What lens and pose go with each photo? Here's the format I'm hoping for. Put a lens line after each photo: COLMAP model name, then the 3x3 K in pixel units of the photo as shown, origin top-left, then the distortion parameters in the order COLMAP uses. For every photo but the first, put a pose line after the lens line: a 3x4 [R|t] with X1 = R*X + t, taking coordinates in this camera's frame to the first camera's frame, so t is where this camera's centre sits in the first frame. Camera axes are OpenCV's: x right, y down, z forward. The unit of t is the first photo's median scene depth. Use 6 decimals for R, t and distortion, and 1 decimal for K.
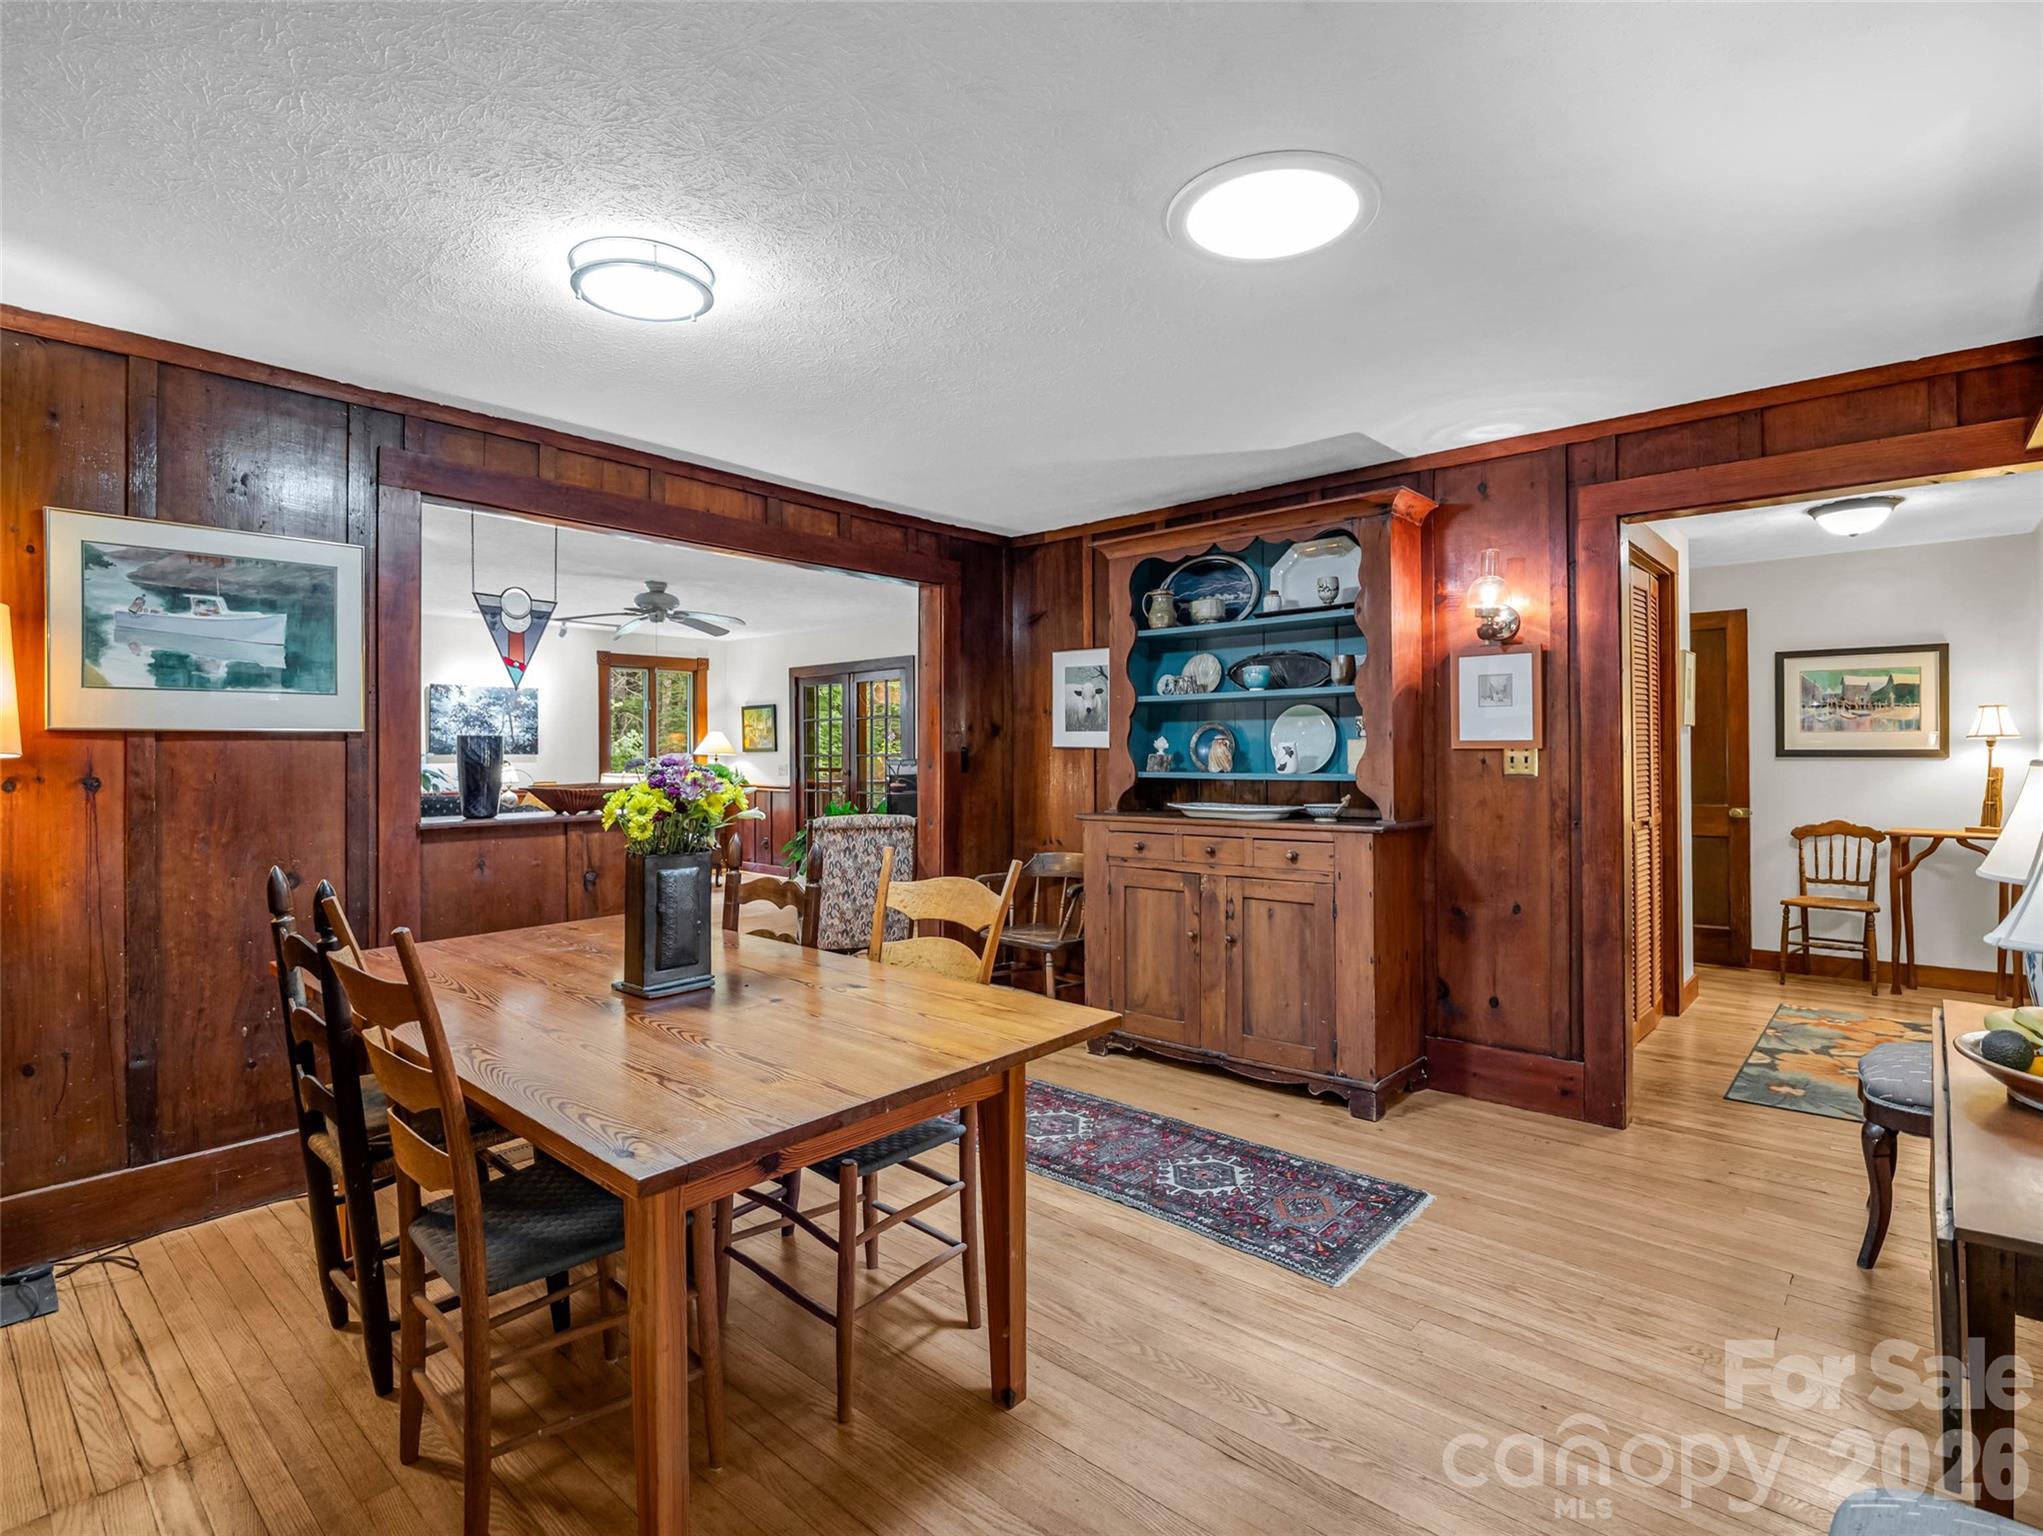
lens RADIAL K [[1023.3, 0, 1029.3], [0, 1023.3, 757.2], [0, 0, 1]] dist [-0.007041, -0.003027]
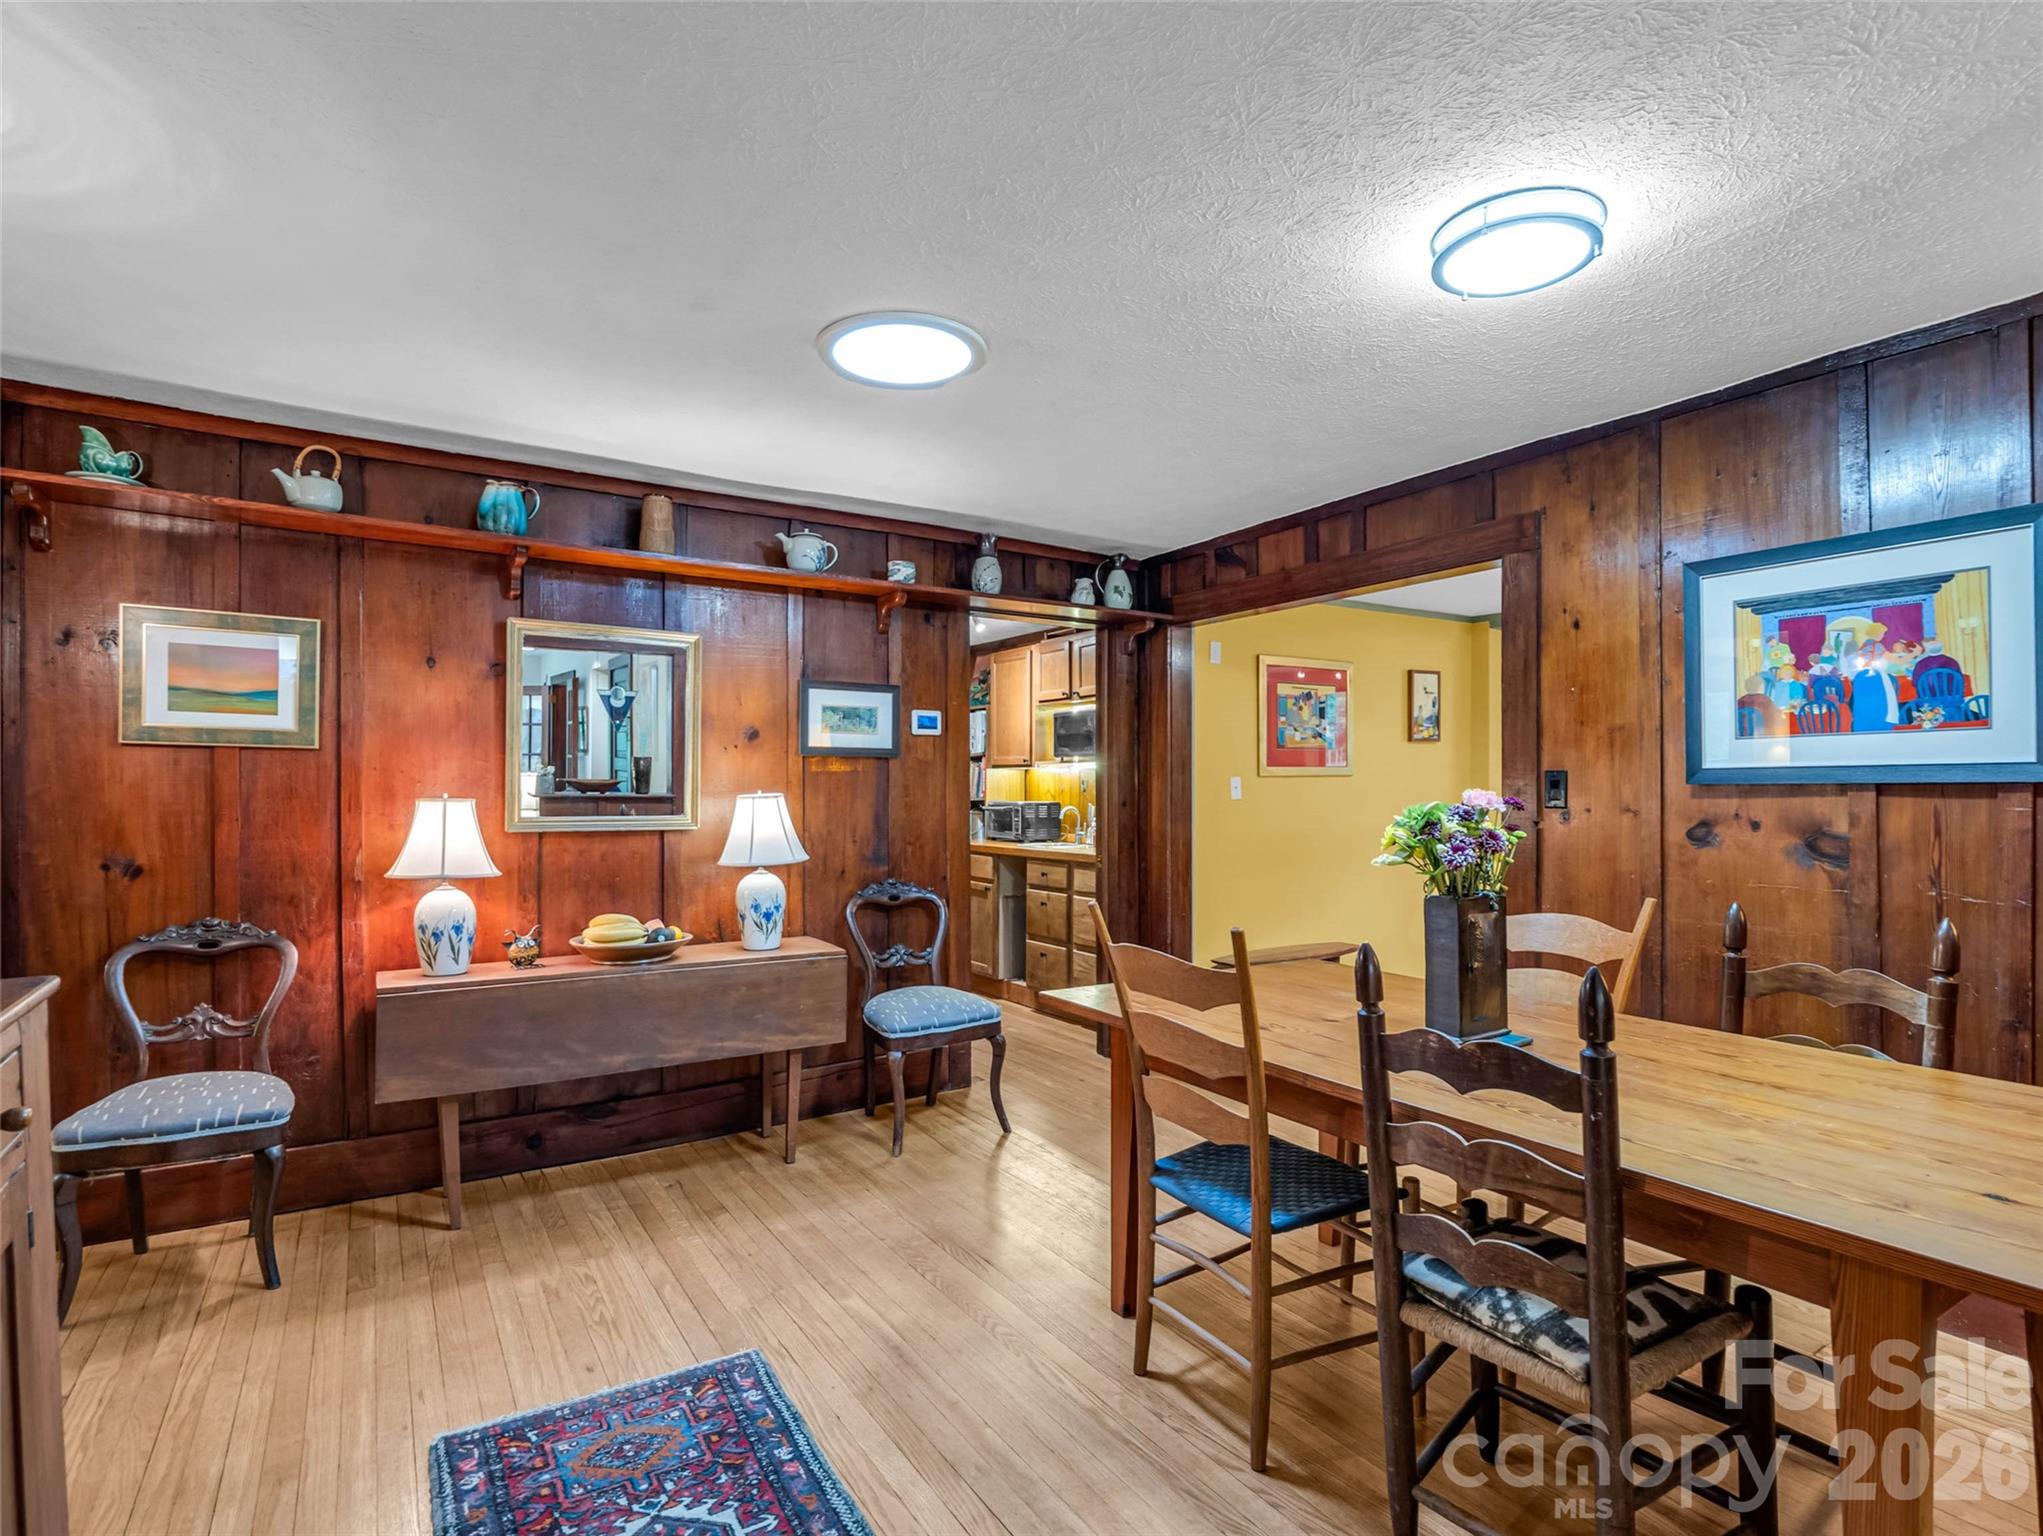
lens RADIAL K [[1023.3, 0, 1008.1], [0, 1023.3, 787.9], [0, 0, 1]] dist [-0.007041, -0.003027]
pose [[-0.957354, 0.002272, 0.288908, -0.077879], [0.002636, 0.999996, 0.000873, -0.002364], [-0.288905, 0.001597, -0.957357, 0.706896]]
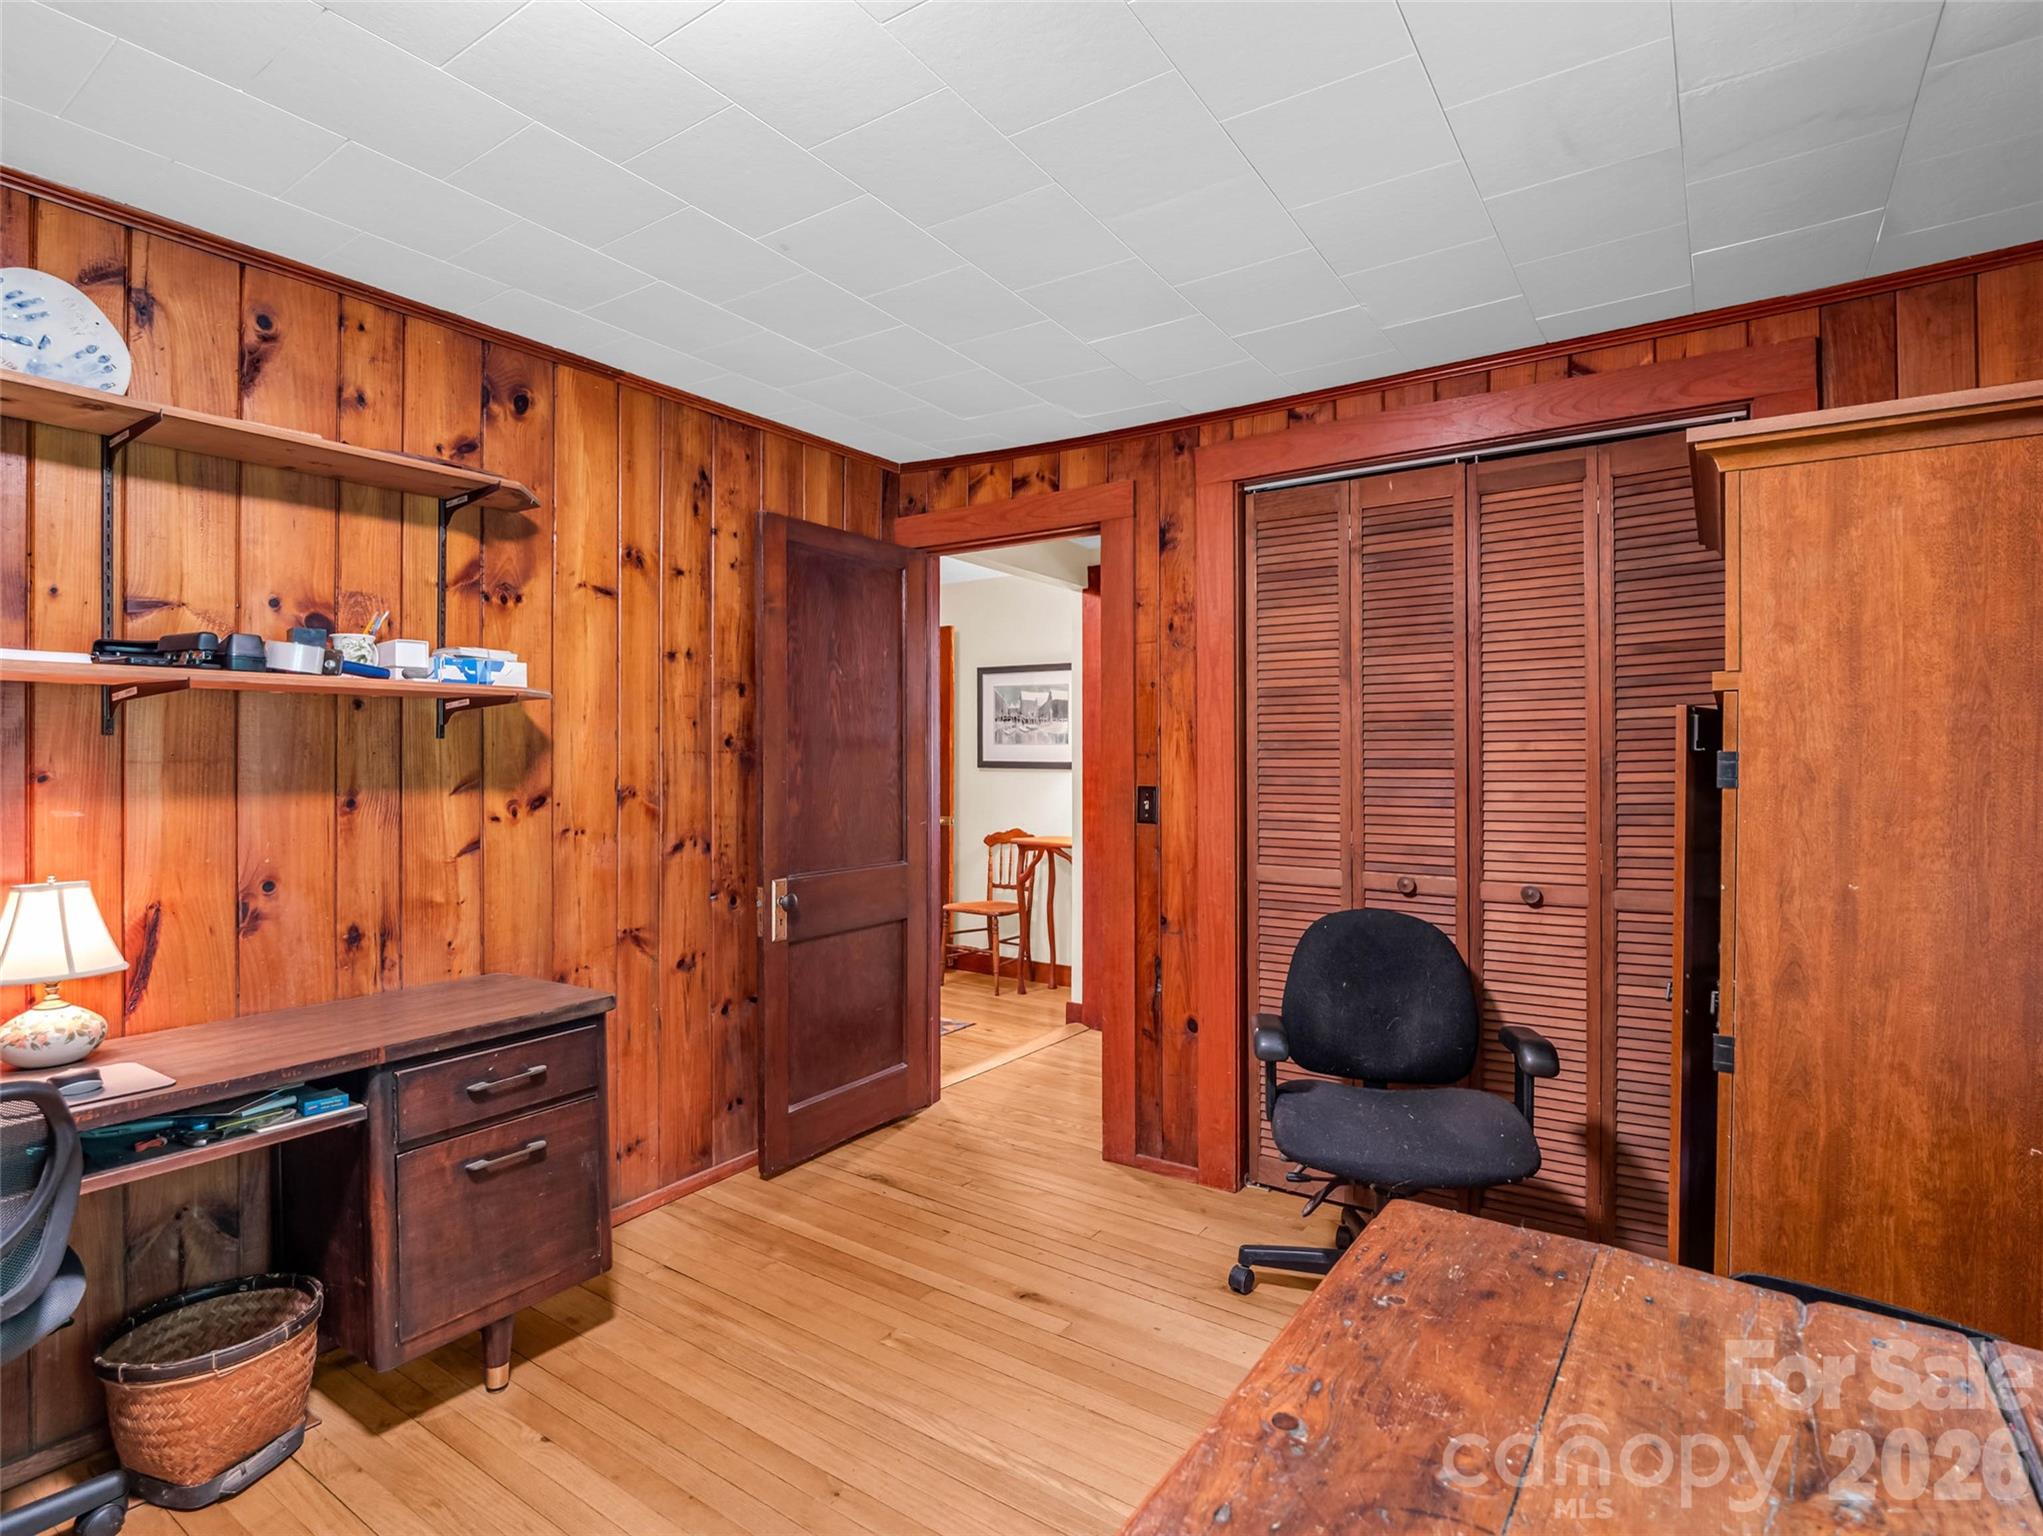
lens RADIAL K [[1023.3, 0, 1027.9], [0, 1023.3, 752.5], [0, 0, 1]] dist [-0.007041, -0.003027]
pose [[0.993430, 0.003388, 0.114394, 0.724217], [-0.003355, 0.999994, -0.000479, -0.017148], [-0.114395, 0.000092, 0.993435, -0.056842]]
